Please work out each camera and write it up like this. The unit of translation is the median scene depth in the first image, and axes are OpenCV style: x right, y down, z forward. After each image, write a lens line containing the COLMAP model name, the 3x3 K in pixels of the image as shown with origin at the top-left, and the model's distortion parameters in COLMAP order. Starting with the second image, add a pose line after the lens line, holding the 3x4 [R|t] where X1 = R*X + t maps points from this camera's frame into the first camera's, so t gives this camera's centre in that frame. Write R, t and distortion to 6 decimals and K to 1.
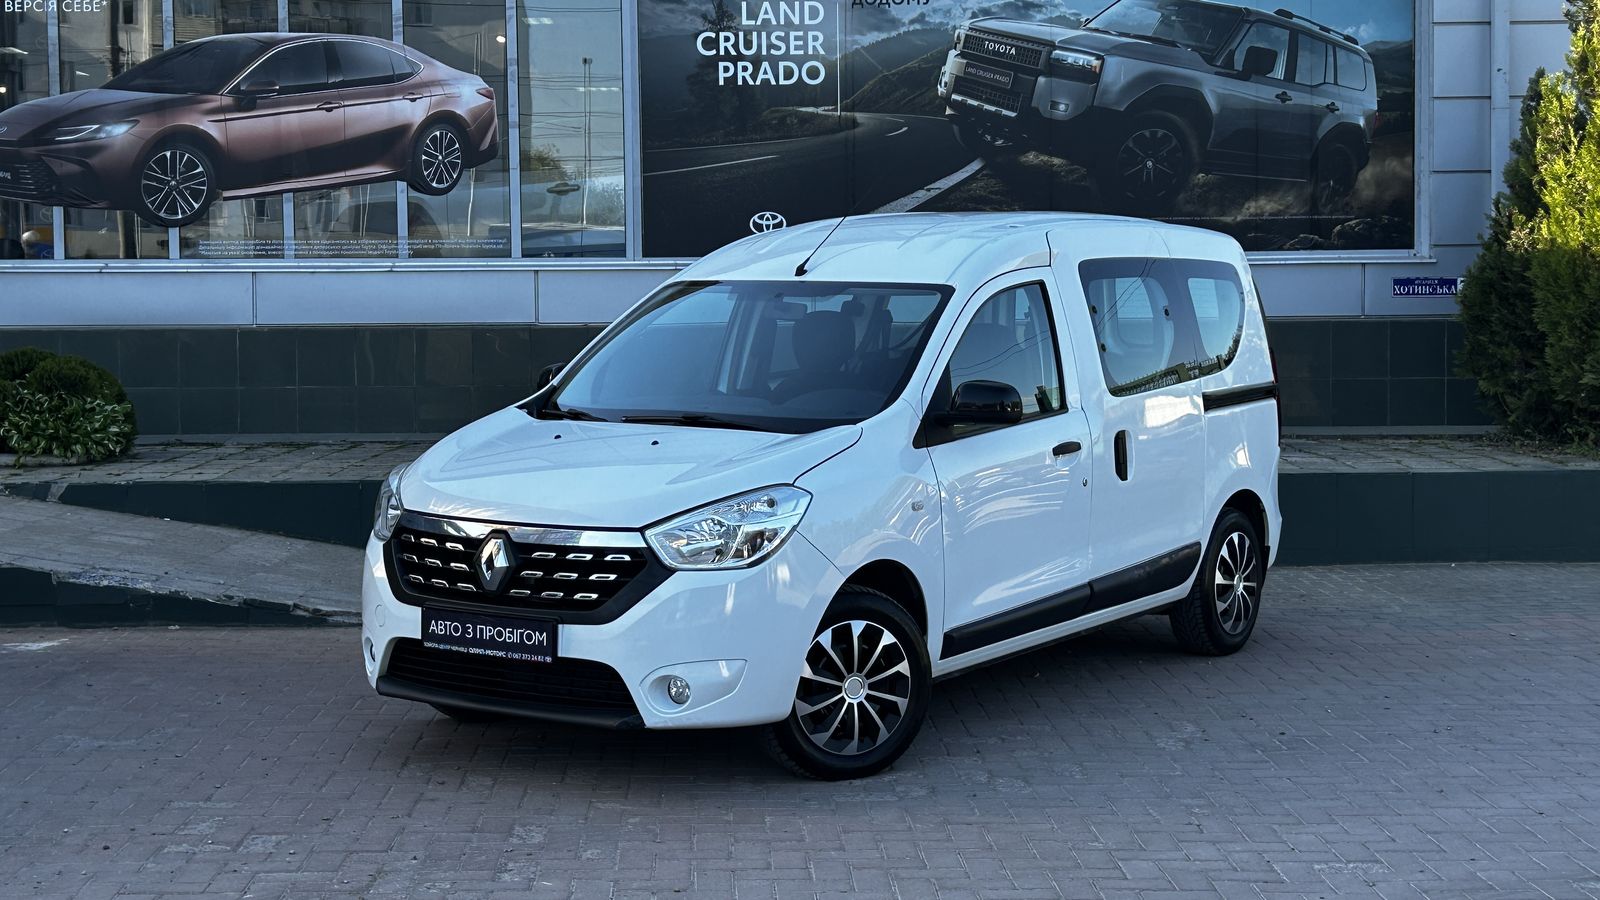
lens RADIAL K [[2136.7, 0, 799.8], [0, 2136.7, 432.4], [0, 0, 1]] dist [0.187655, -0.515500]
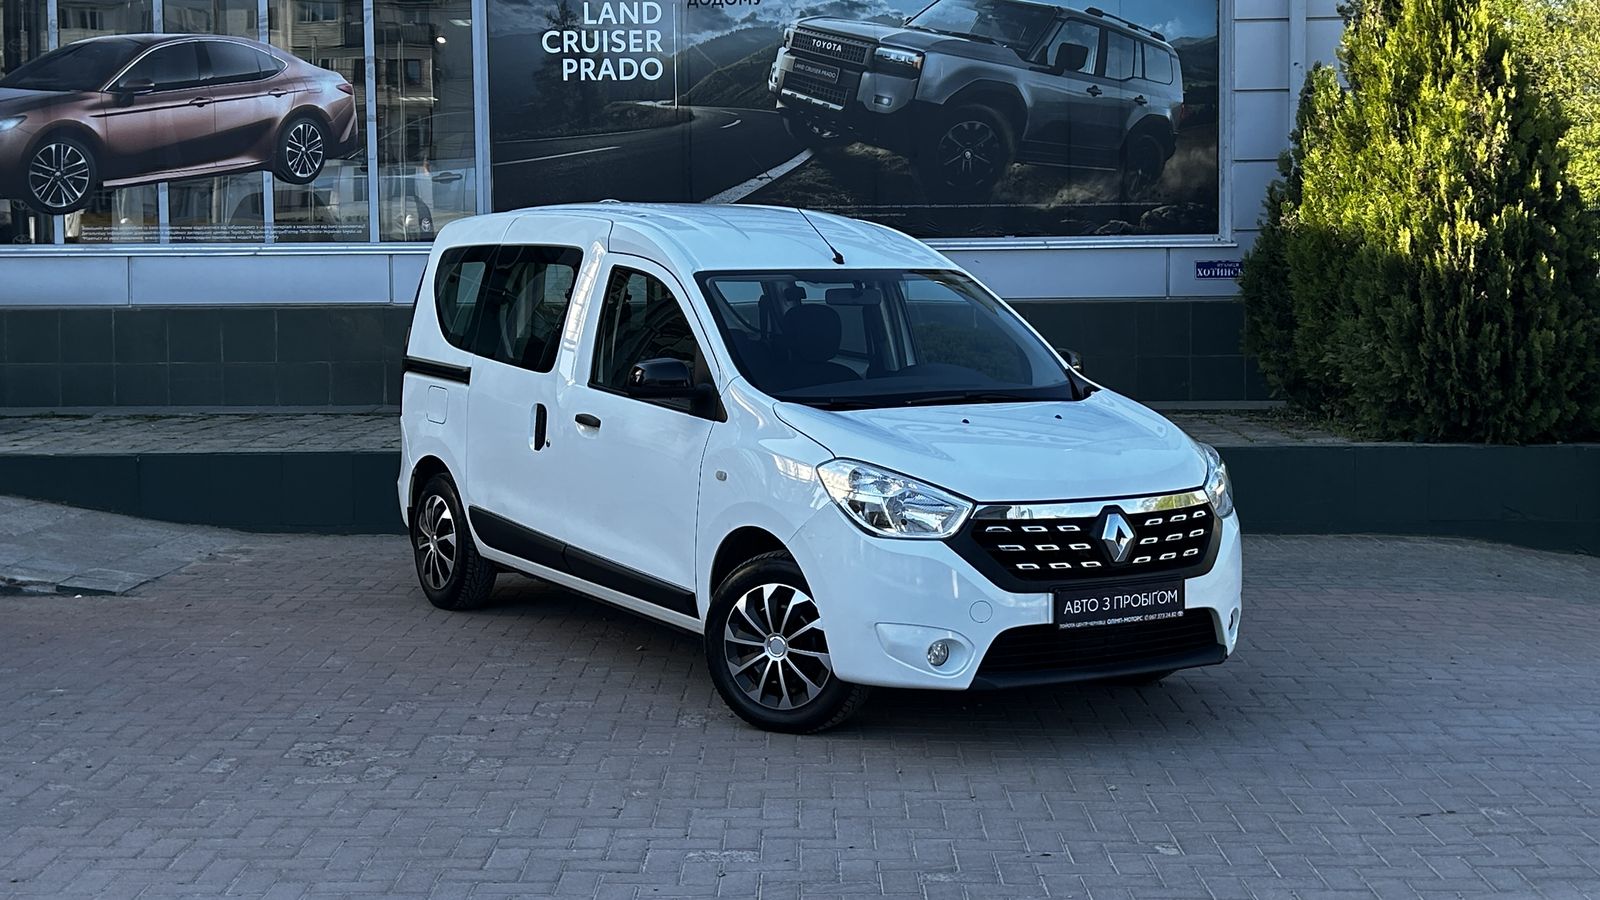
lens RADIAL K [[1936.0, 0, 793.5], [0, 1936.0, 407.3], [0, 0, 1]] dist [0.180159, -0.486784]
pose [[0.999024, 0.002018, -0.044121, 0.119837], [-0.001801, 0.999986, 0.004972, -0.004302], [0.044131, -0.004888, 0.999014, 0.035761]]
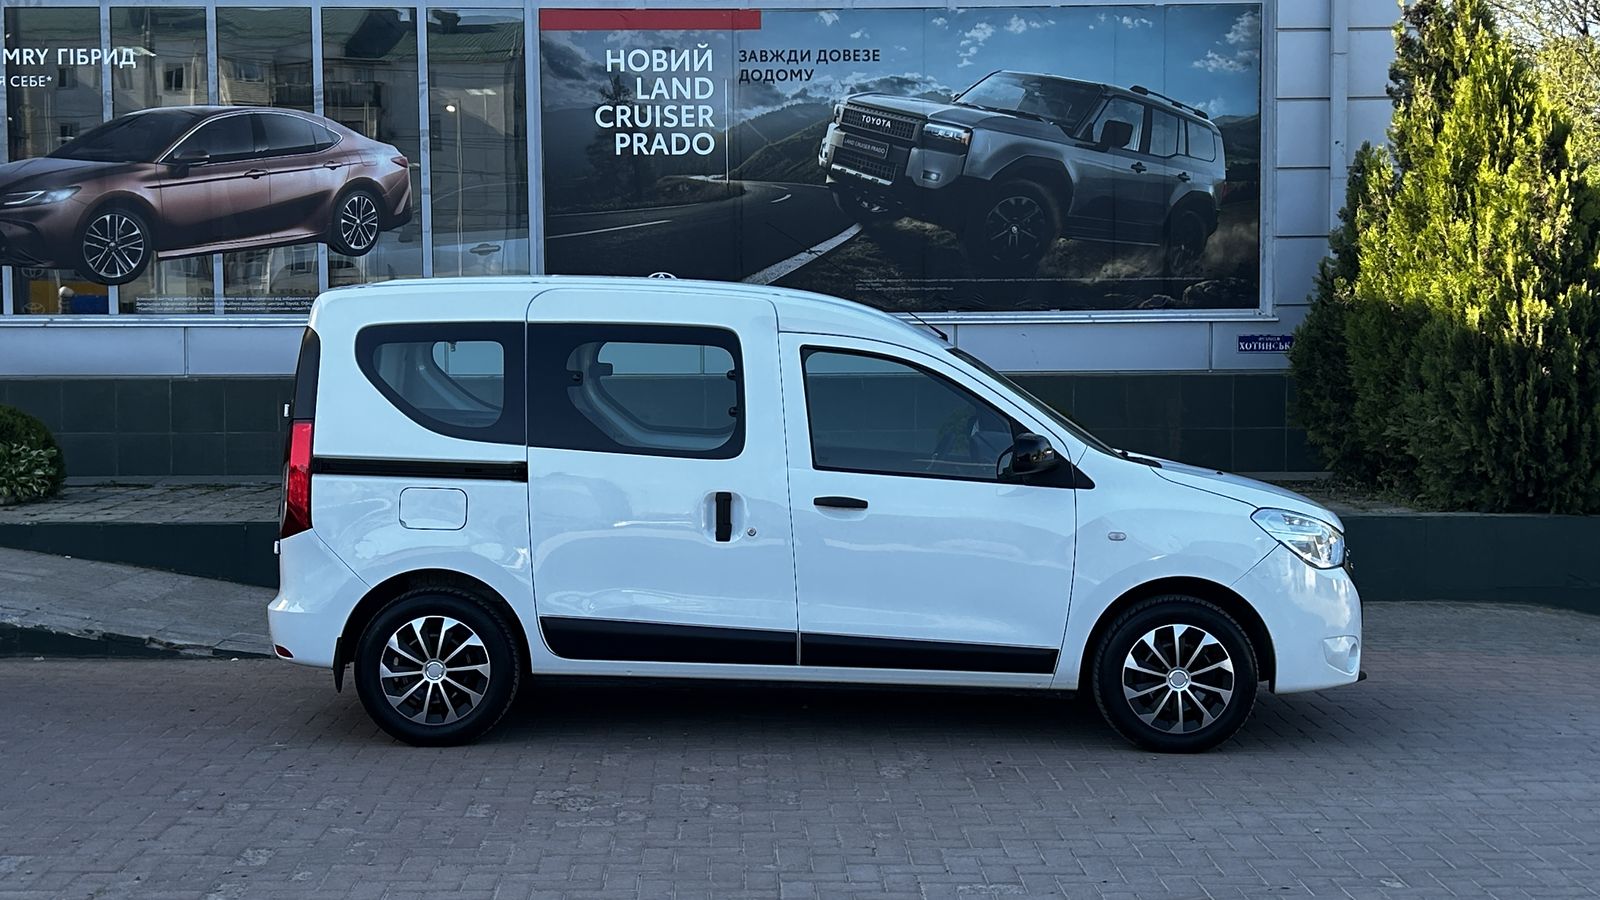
lens RADIAL K [[1983.5, 0, 775.8], [0, 1983.5, 489.7], [0, 0, 1]] dist [0.183496, -0.493692]
pose [[0.999878, 0.003598, -0.015173, 0.058668], [-0.003426, 0.999930, 0.011356, -0.004765], [0.015213, -0.011303, 0.999820, -0.005606]]
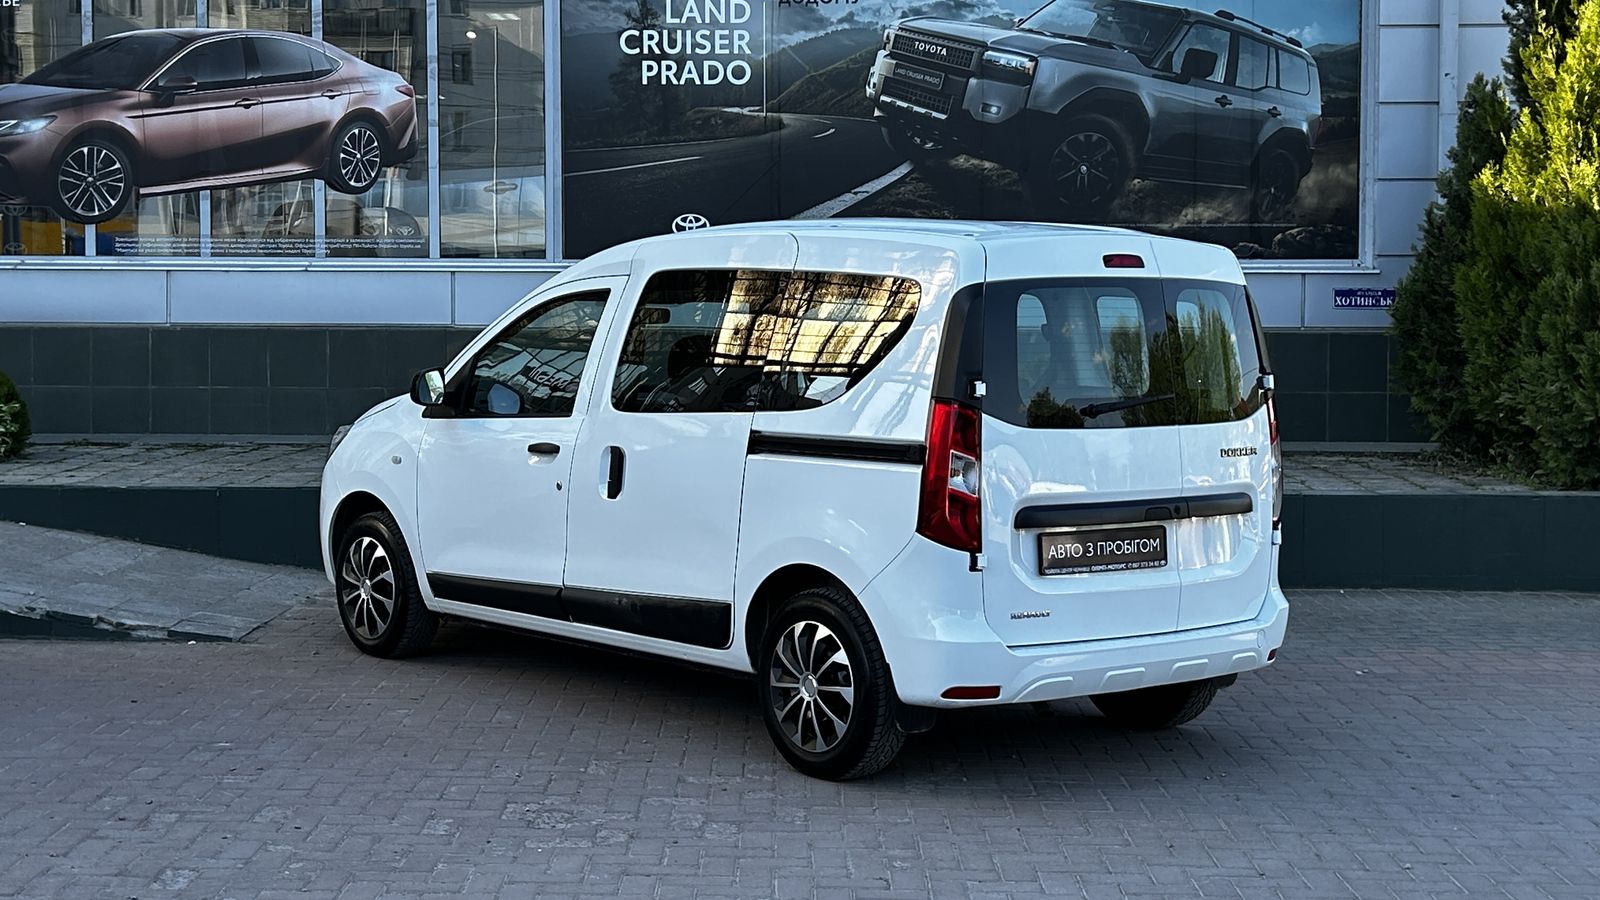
lens RADIAL K [[2146.4, 0, 773.8], [0, 2146.4, 424.7], [0, 0, 1]] dist [0.188844, -0.525941]
pose [[0.998919, 0.013611, -0.044438, 0.068135], [-0.013671, 0.999906, -0.001041, -0.006291], [0.044420, 0.001648, 0.999012, 0.019839]]
